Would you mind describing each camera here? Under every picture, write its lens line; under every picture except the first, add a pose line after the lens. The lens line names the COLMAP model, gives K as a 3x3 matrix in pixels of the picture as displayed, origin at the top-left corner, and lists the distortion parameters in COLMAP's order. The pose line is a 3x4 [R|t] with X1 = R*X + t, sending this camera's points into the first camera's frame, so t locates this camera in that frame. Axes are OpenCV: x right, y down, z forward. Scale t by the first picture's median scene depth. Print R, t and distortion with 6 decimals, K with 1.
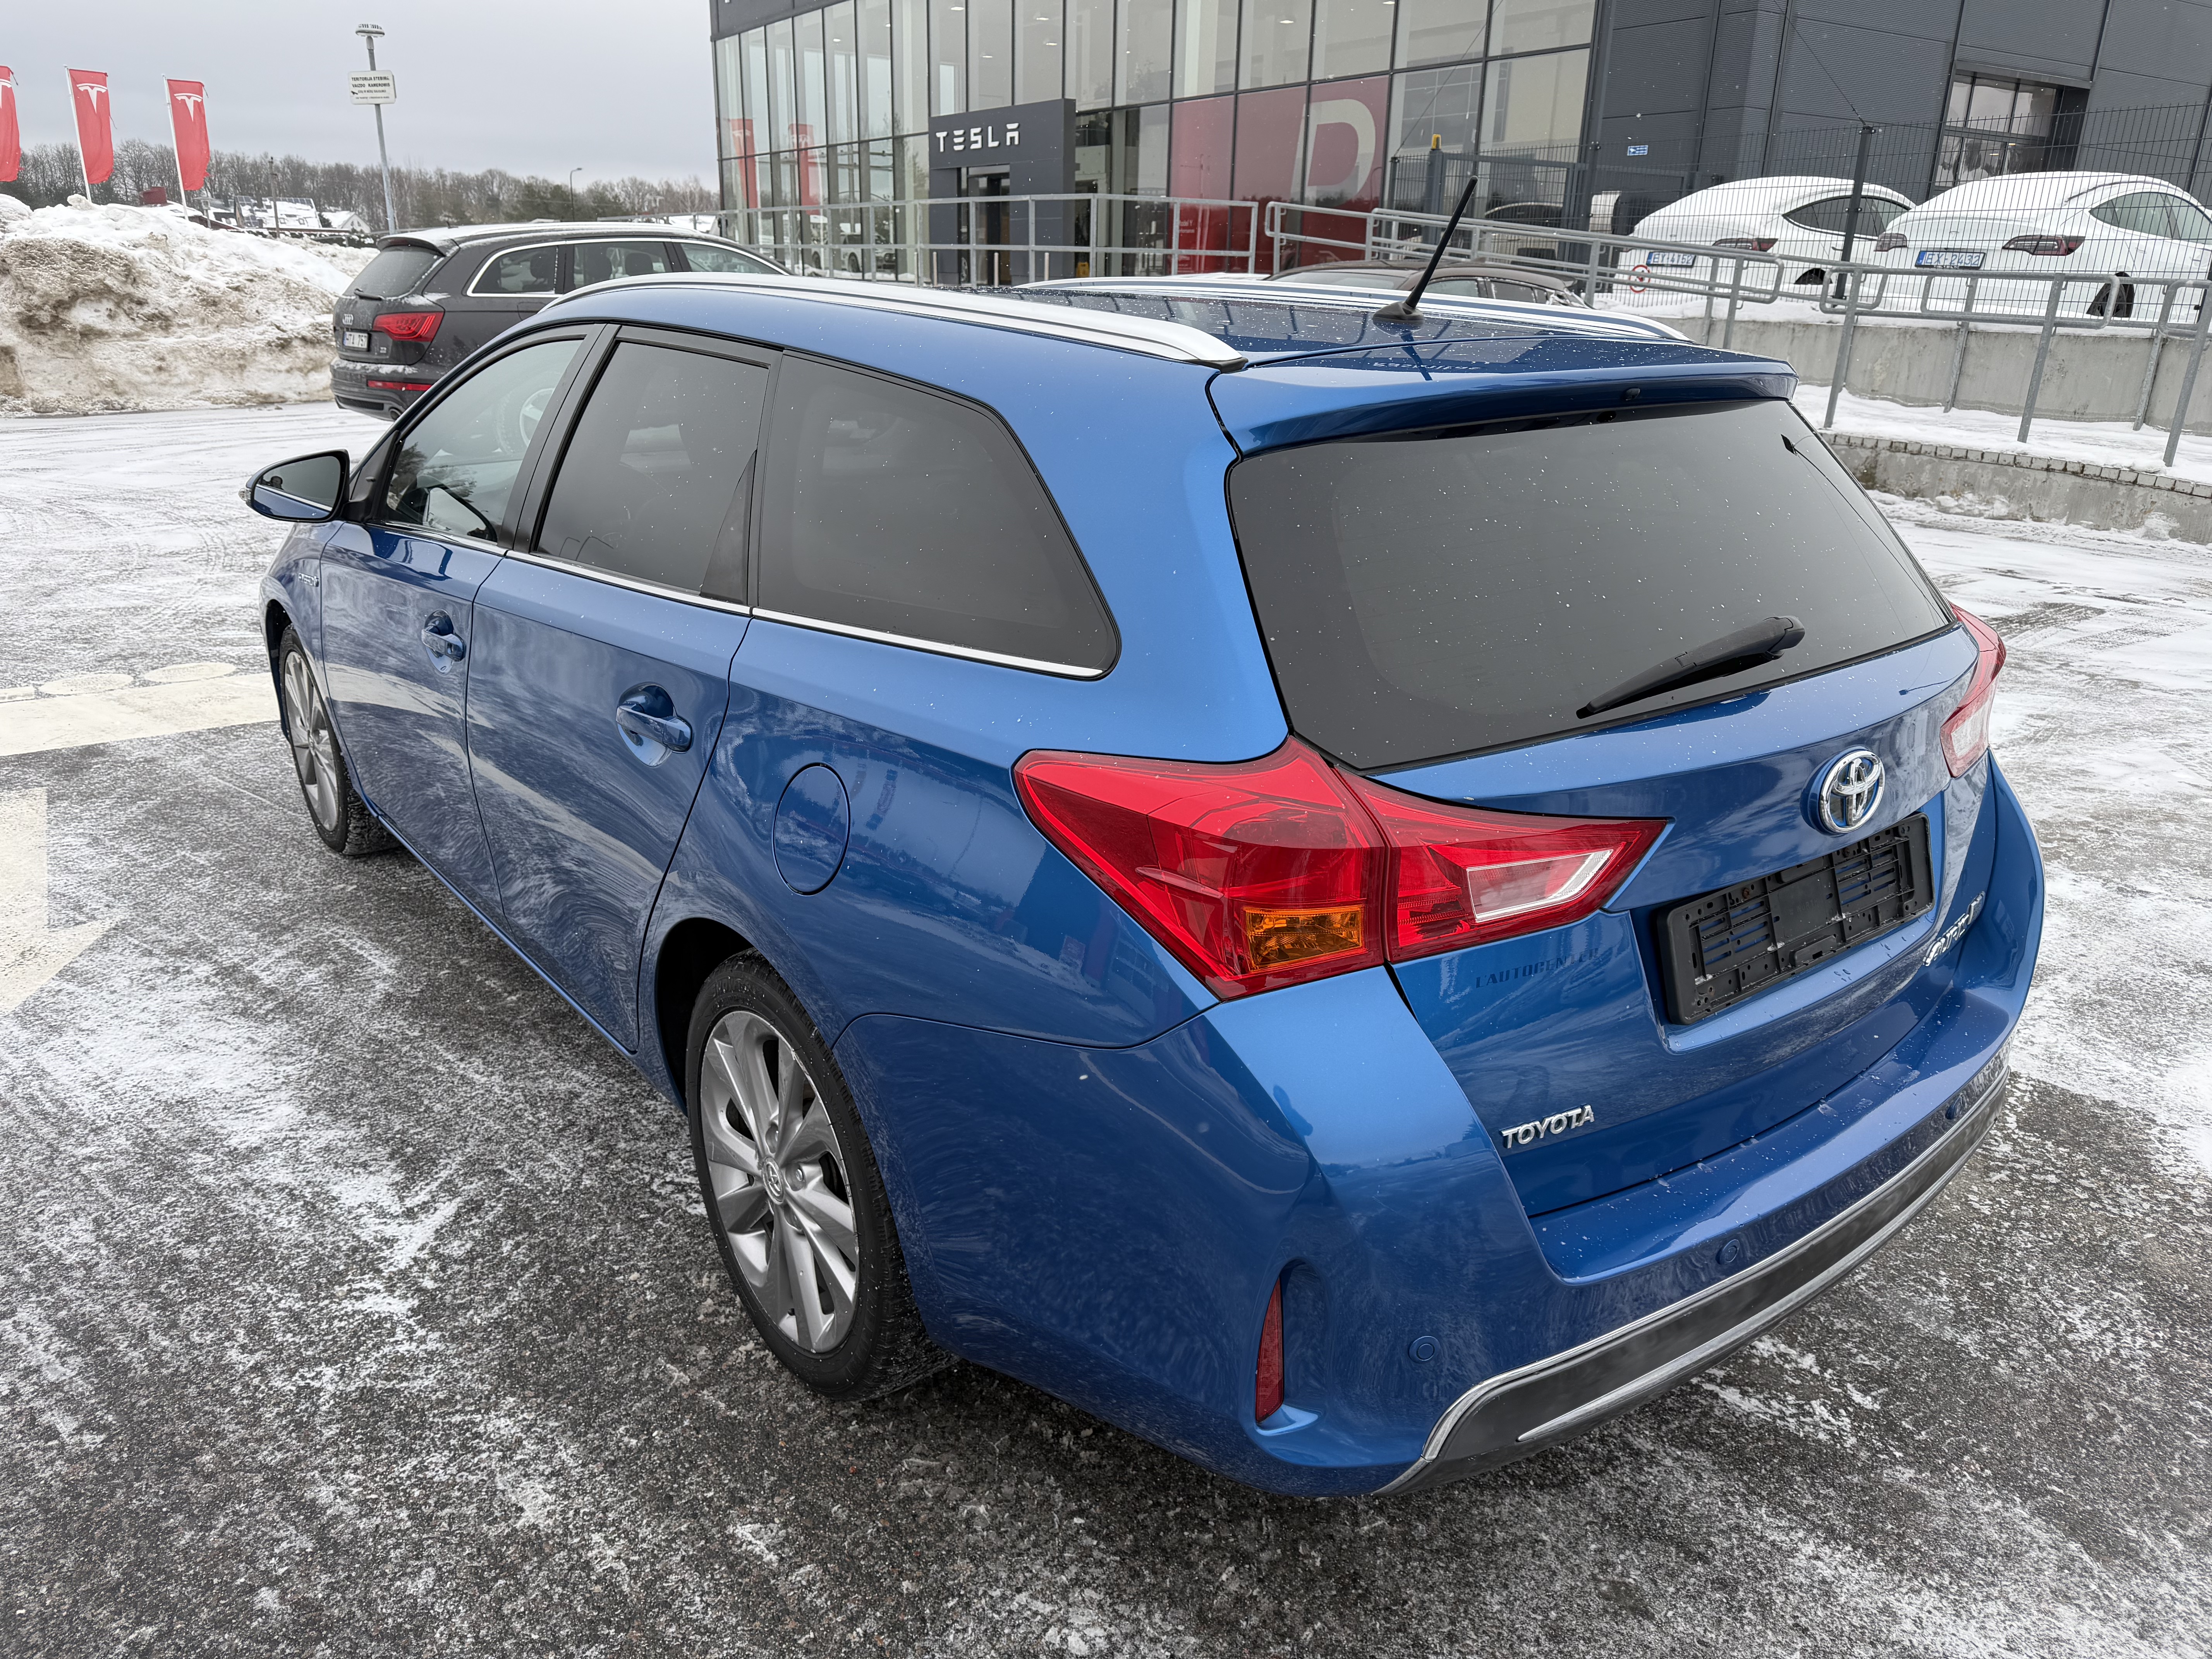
lens RADIAL K [[1558.2, 0, 1102.1], [0, 1558.2, 818.4], [0, 0, 1]] dist [0.019409, -0.021813]
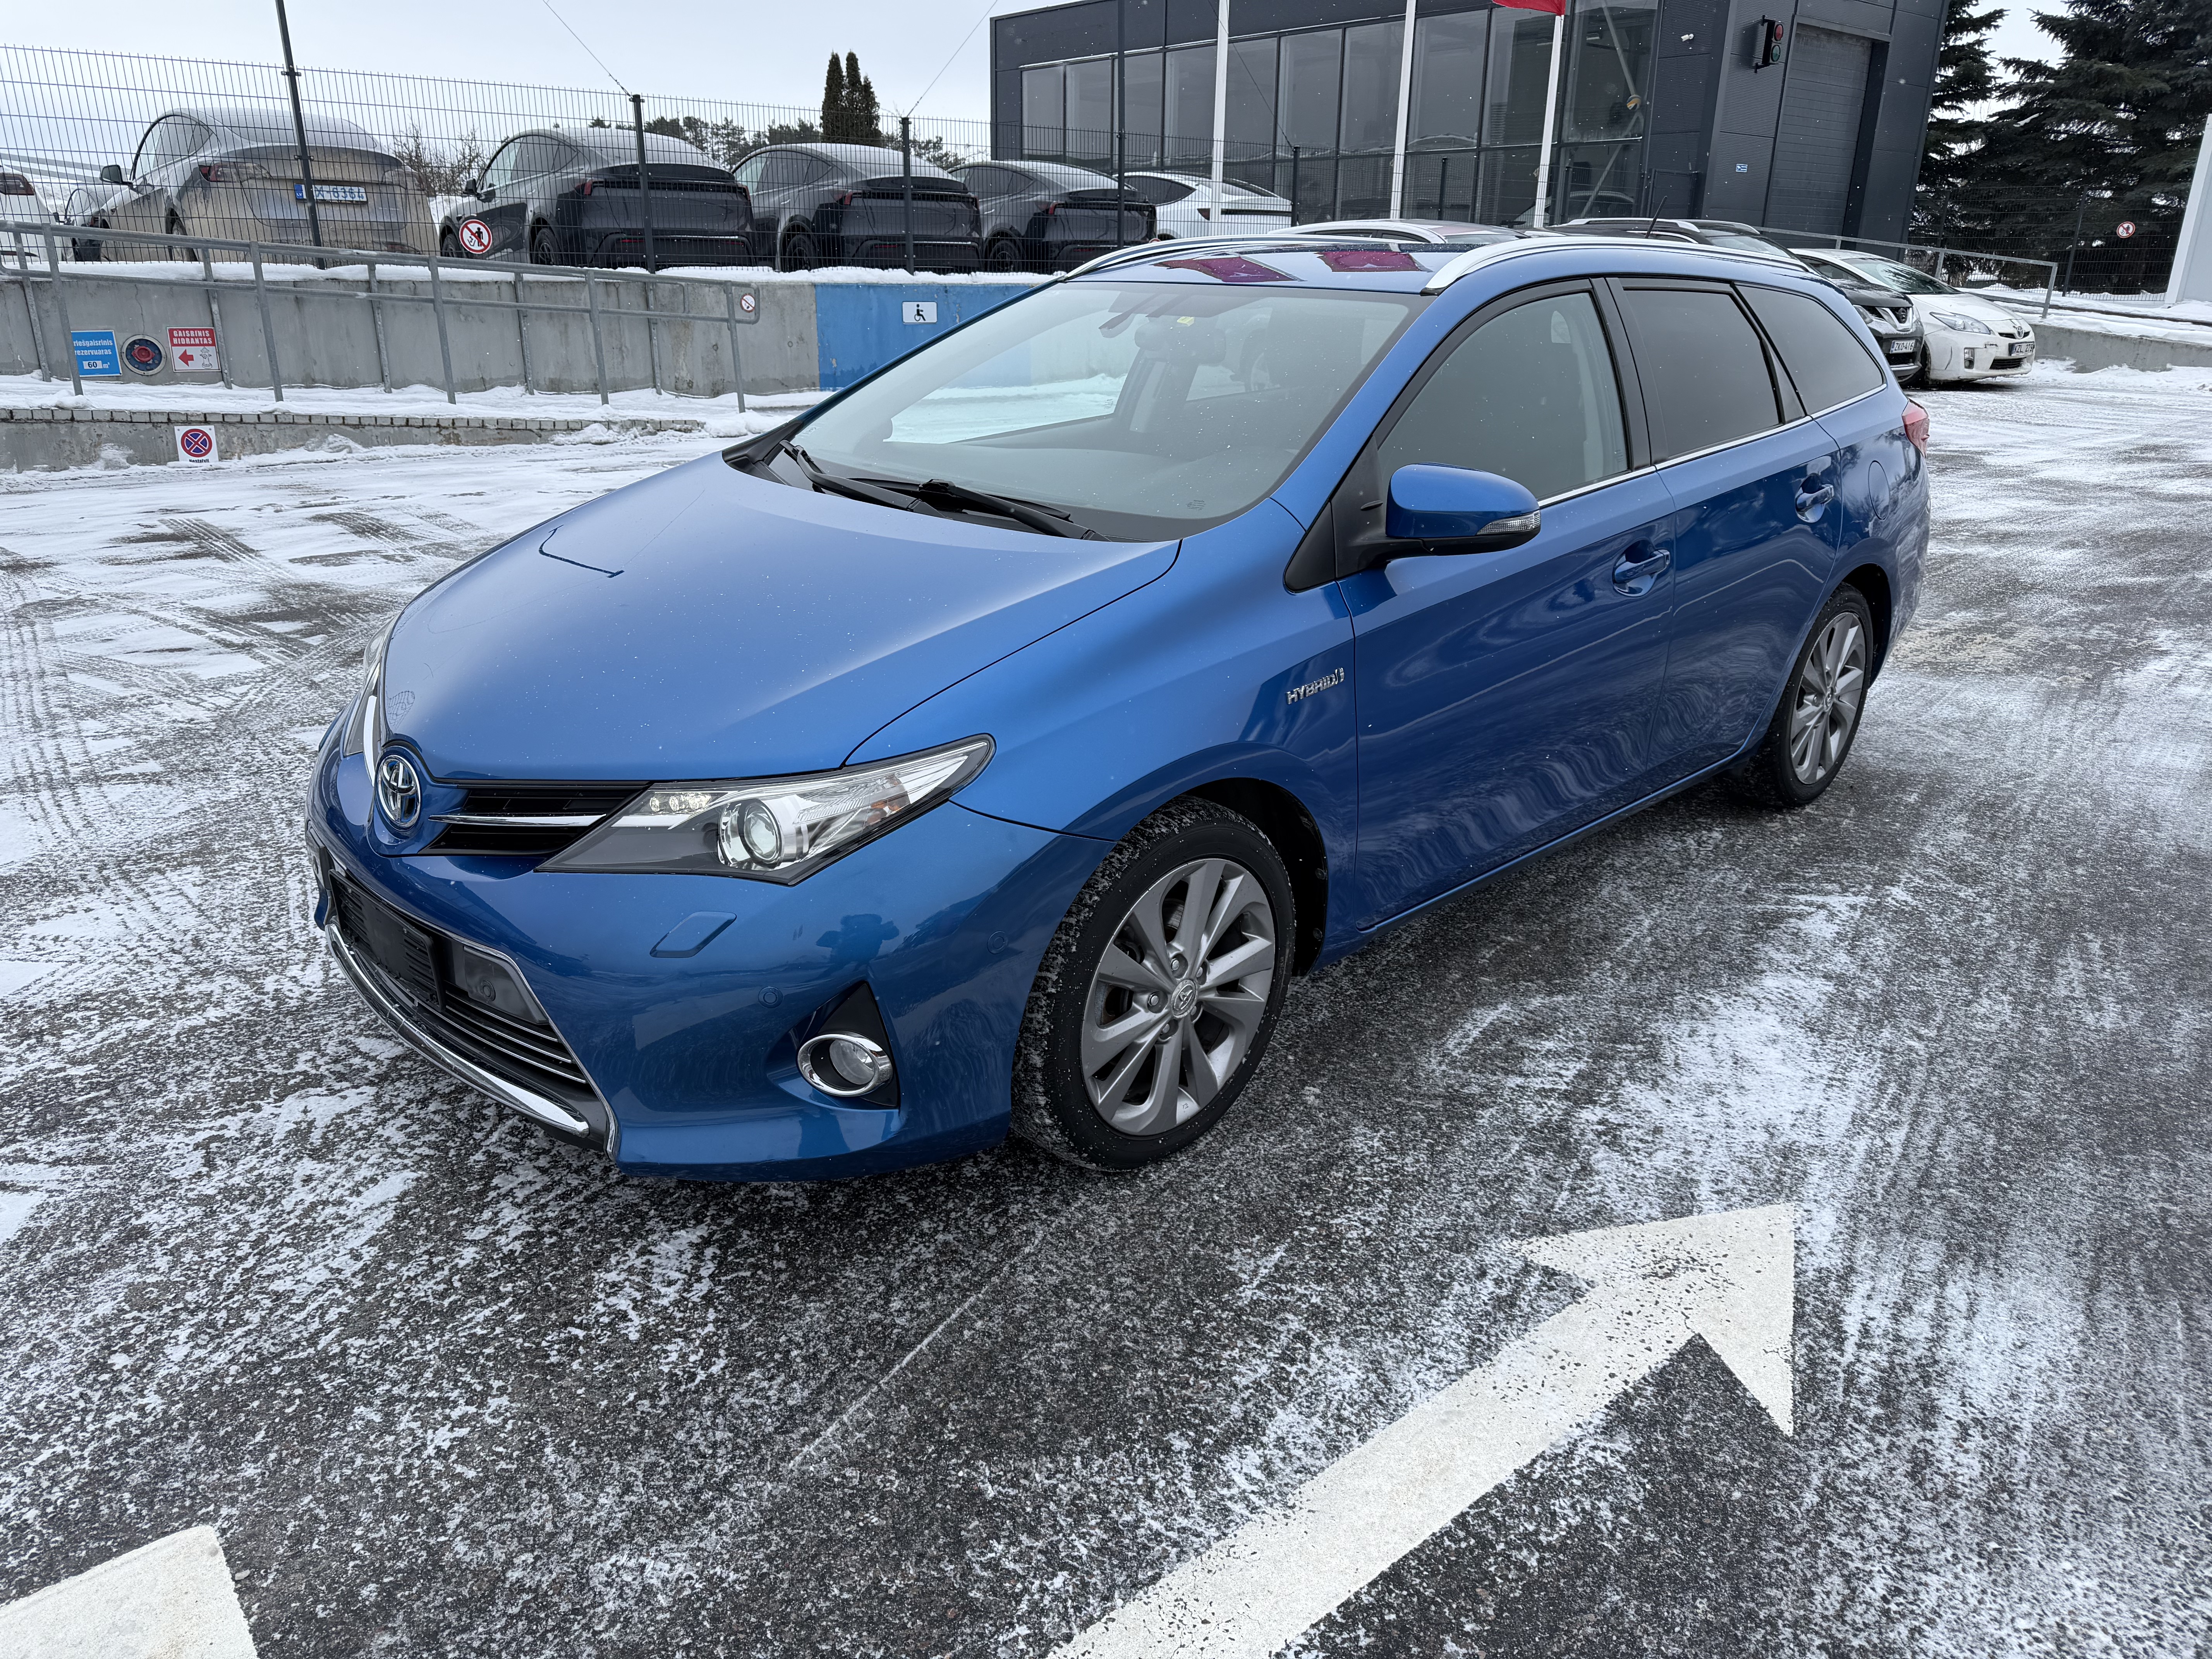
lens RADIAL K [[1558.2, 0, 1092.8], [0, 1558.2, 797.5], [0, 0, 1]] dist [0.019409, -0.021813]
pose [[-0.119390, -0.341813, 0.932153, -0.460641], [0.314740, 0.877415, 0.362053, -0.155569], [-0.941639, 0.336611, 0.002828, 0.441107]]
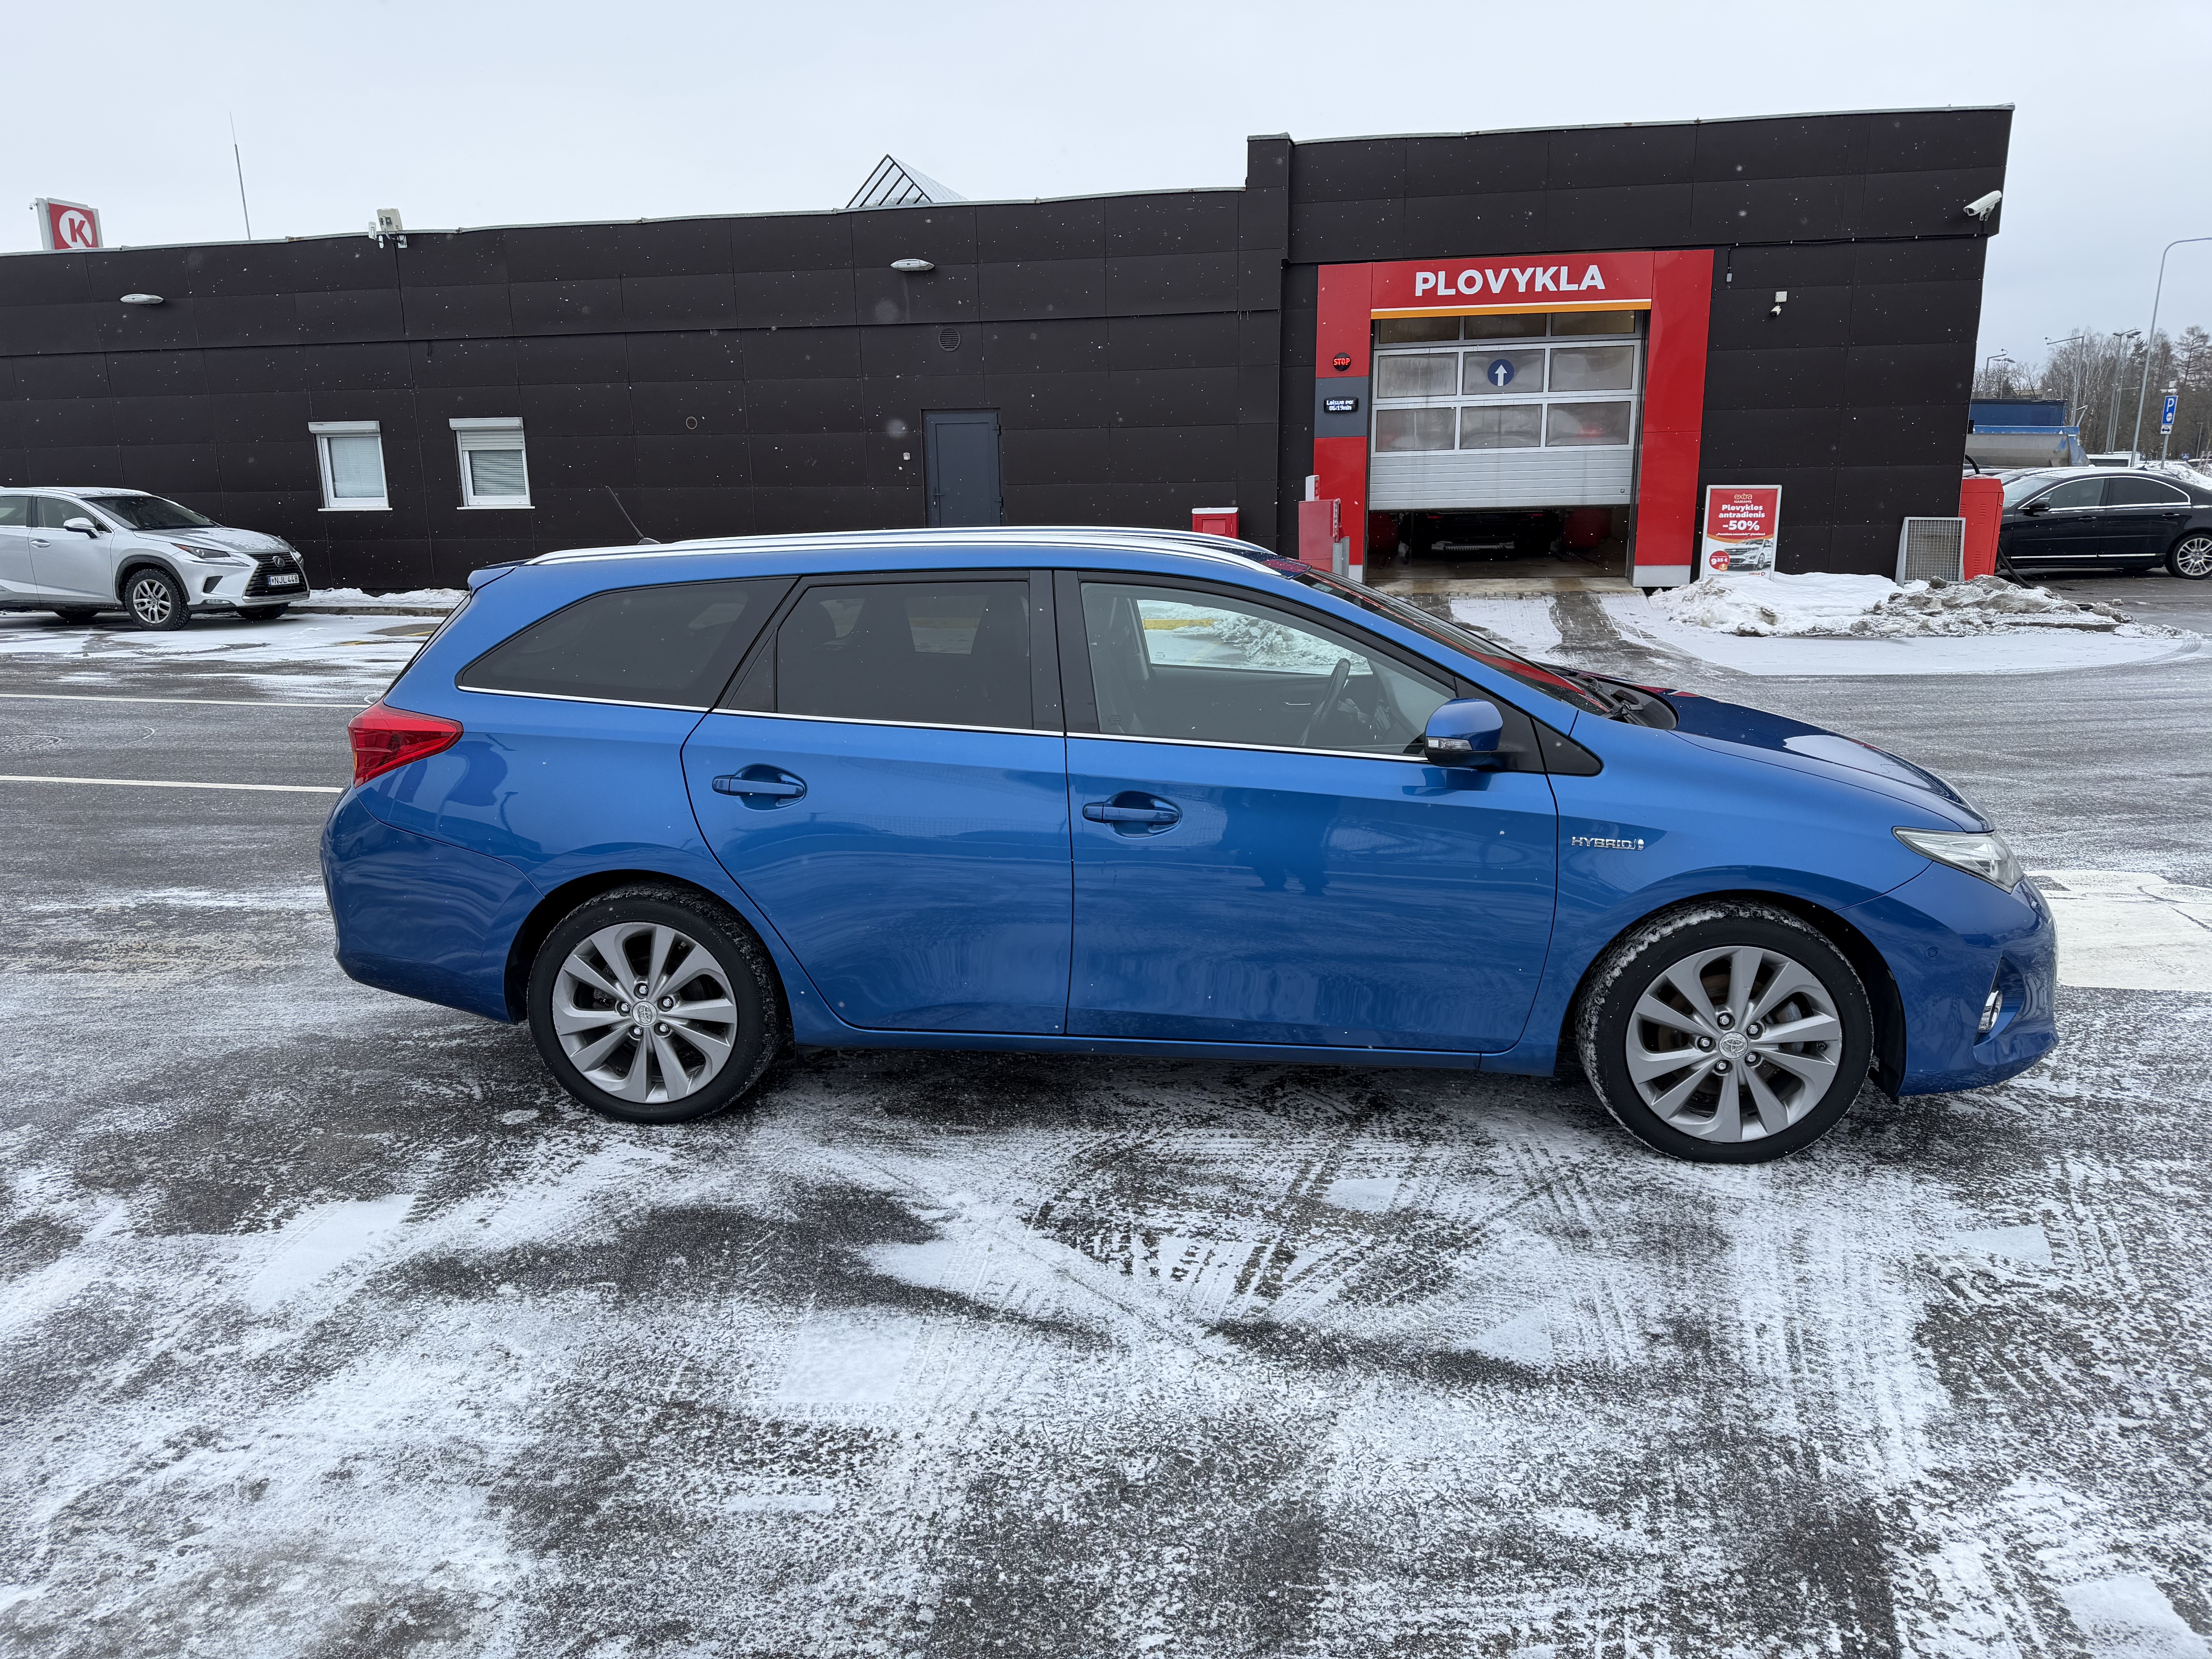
lens RADIAL K [[1558.2, 0, 1088.7], [0, 1558.2, 813.5], [0, 0, 1]] dist [0.019409, -0.021813]
pose [[-0.702478, 0.143469, -0.697095, 0.297547], [-0.233268, 0.878953, 0.415966, -0.231940], [0.672392, 0.454817, -0.583978, 0.639187]]
